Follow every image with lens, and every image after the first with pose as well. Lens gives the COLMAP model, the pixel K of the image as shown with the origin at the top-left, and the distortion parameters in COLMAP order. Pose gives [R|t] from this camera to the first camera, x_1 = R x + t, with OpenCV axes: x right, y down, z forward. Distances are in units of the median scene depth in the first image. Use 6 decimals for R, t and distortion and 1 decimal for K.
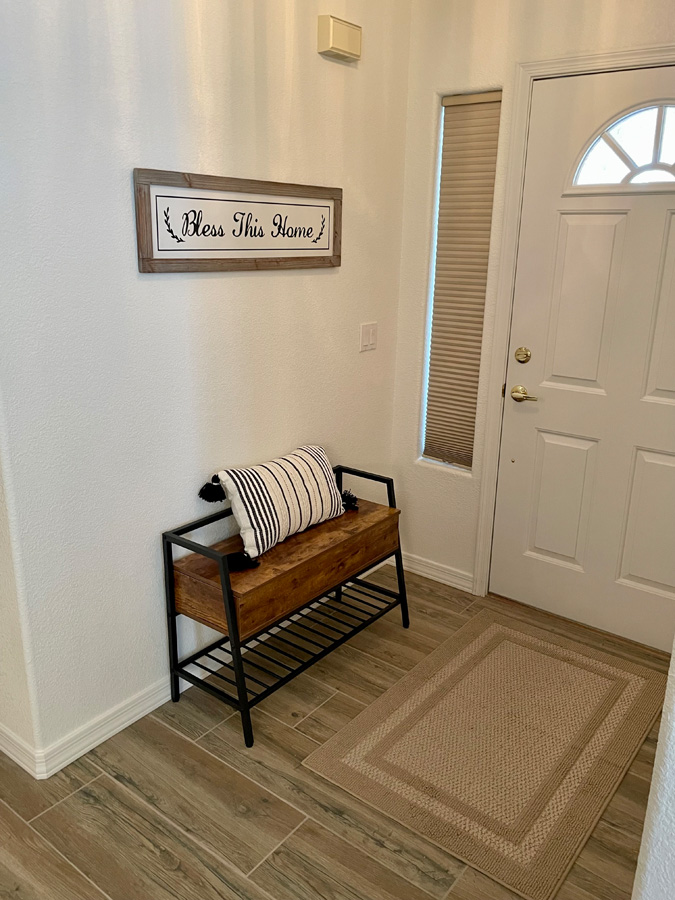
lens RADIAL K [[715.1, 0, 337.5], [0, 715.1, 450.0], [0, 0, 1]] dist [0.044109, -0.006374]
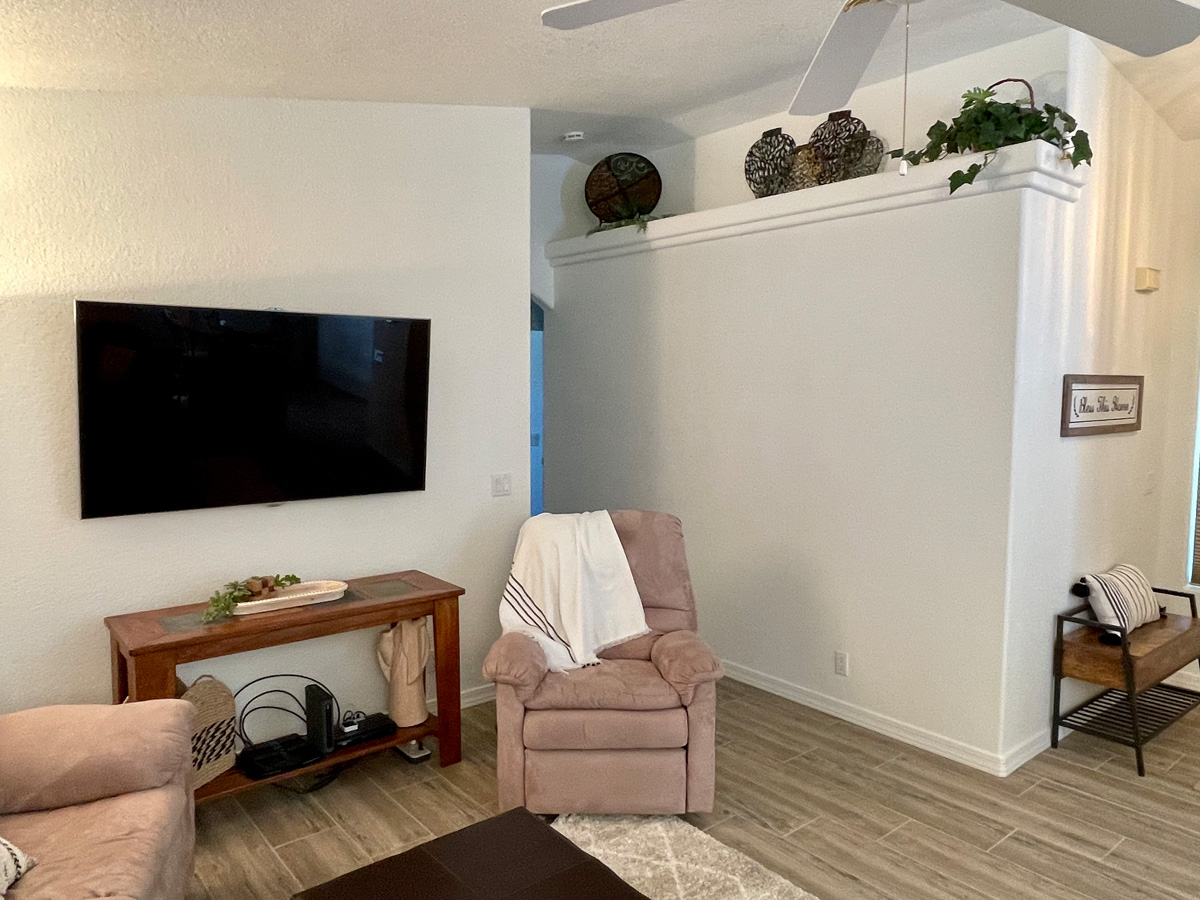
lens RADIAL K [[834.2, 0, 600.0], [0, 834.2, 450.0], [0, 0, 1]] dist [-0.000847, 0.000041]
pose [[0.975702, 0.008084, -0.218952, -0.733863], [-0.053949, 0.977416, -0.204322, 0.175000], [0.212356, 0.211169, 0.954103, -0.794909]]
